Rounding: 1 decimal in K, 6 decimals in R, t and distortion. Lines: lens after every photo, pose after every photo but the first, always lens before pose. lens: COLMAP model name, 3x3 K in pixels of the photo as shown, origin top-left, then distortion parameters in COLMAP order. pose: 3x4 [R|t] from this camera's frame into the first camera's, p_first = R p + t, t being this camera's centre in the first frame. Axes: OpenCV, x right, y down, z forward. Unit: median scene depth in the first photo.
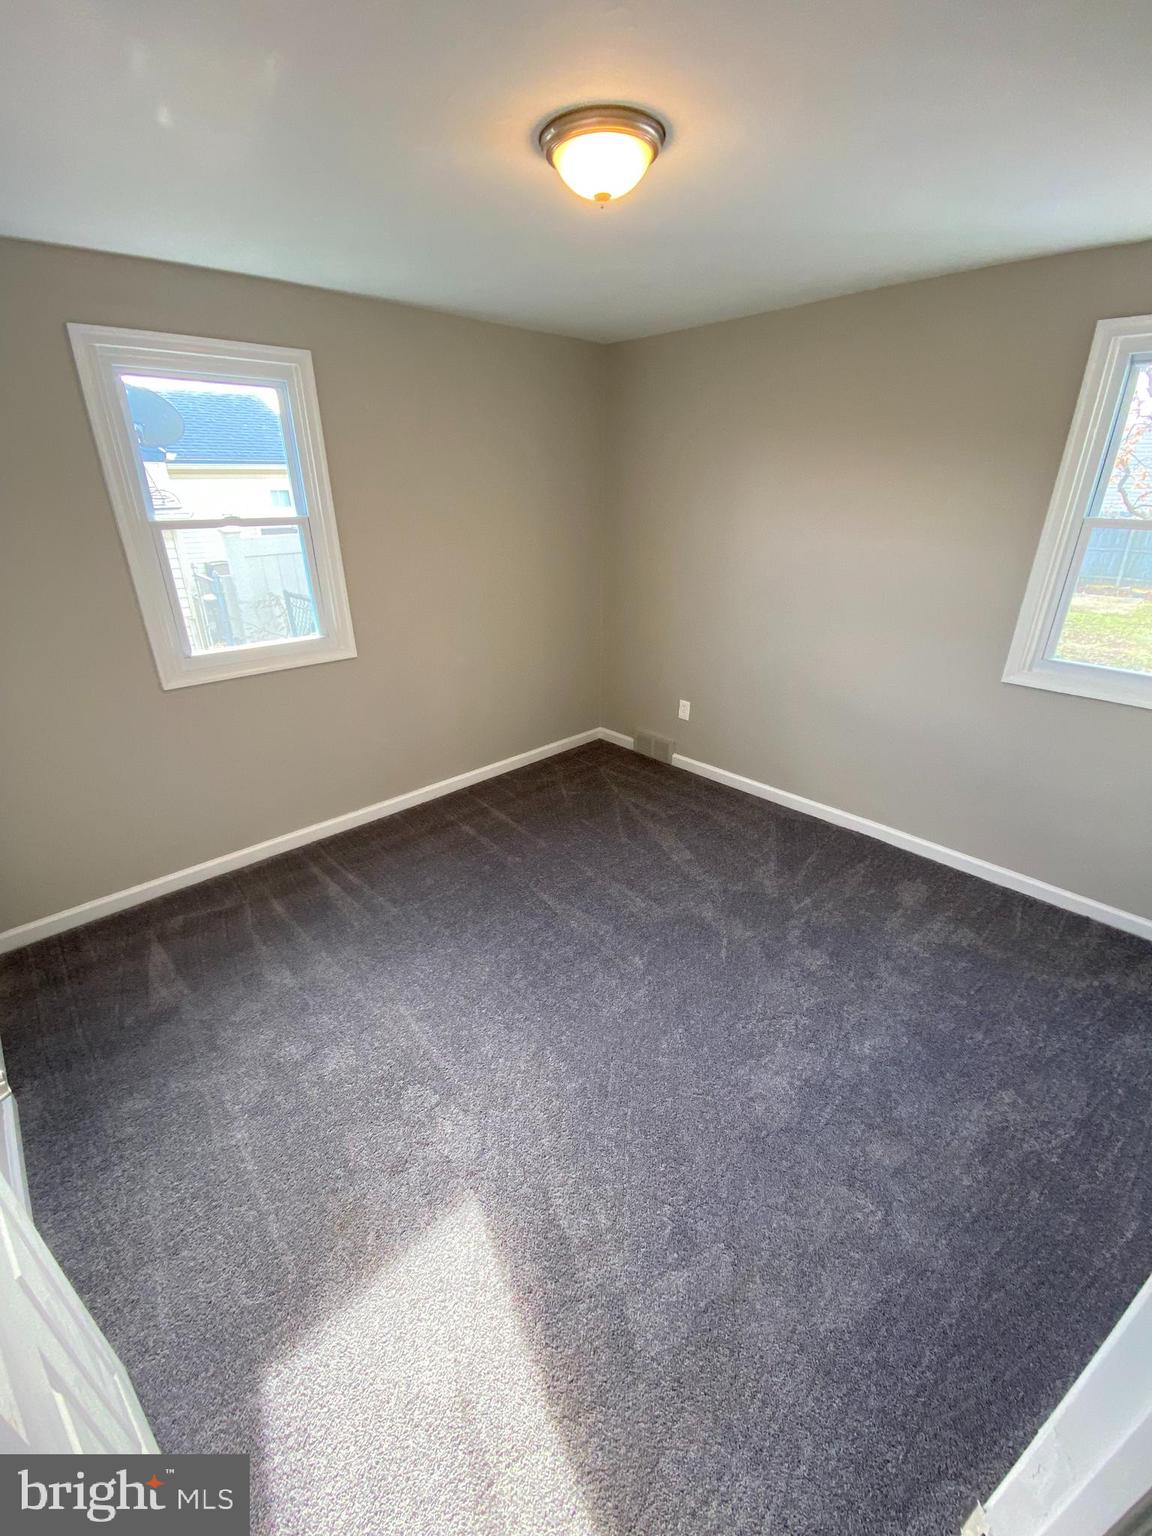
lens RADIAL K [[614.3, 0, 576.0], [0, 614.3, 768.0], [0, 0, 1]] dist [0.001511, -0.015004]
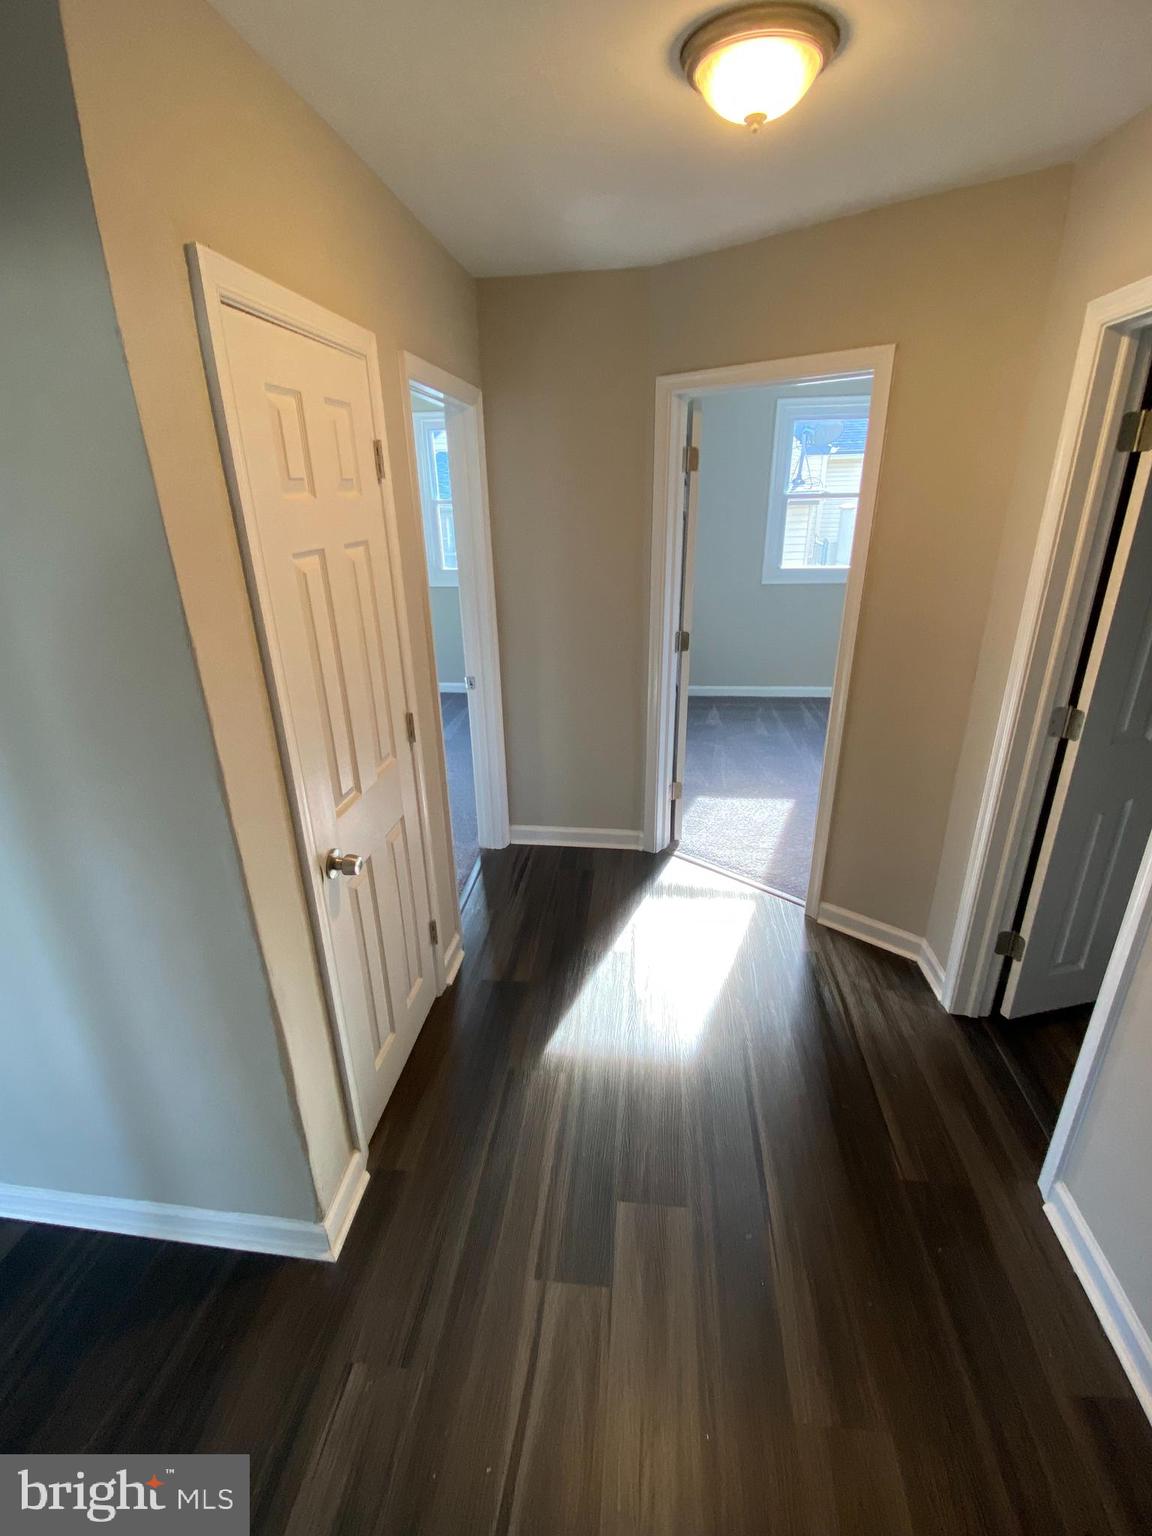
lens RADIAL K [[677.5, 0, 576.0], [0, 677.5, 768.0], [0, 0, 1]] dist [0.000584, 0.000029]
pose [[0.631306, 0.284257, -0.721561, 0.631705], [-0.298041, 0.947882, 0.112655, 0.344467], [0.715978, 0.143935, 0.683124, -0.749674]]
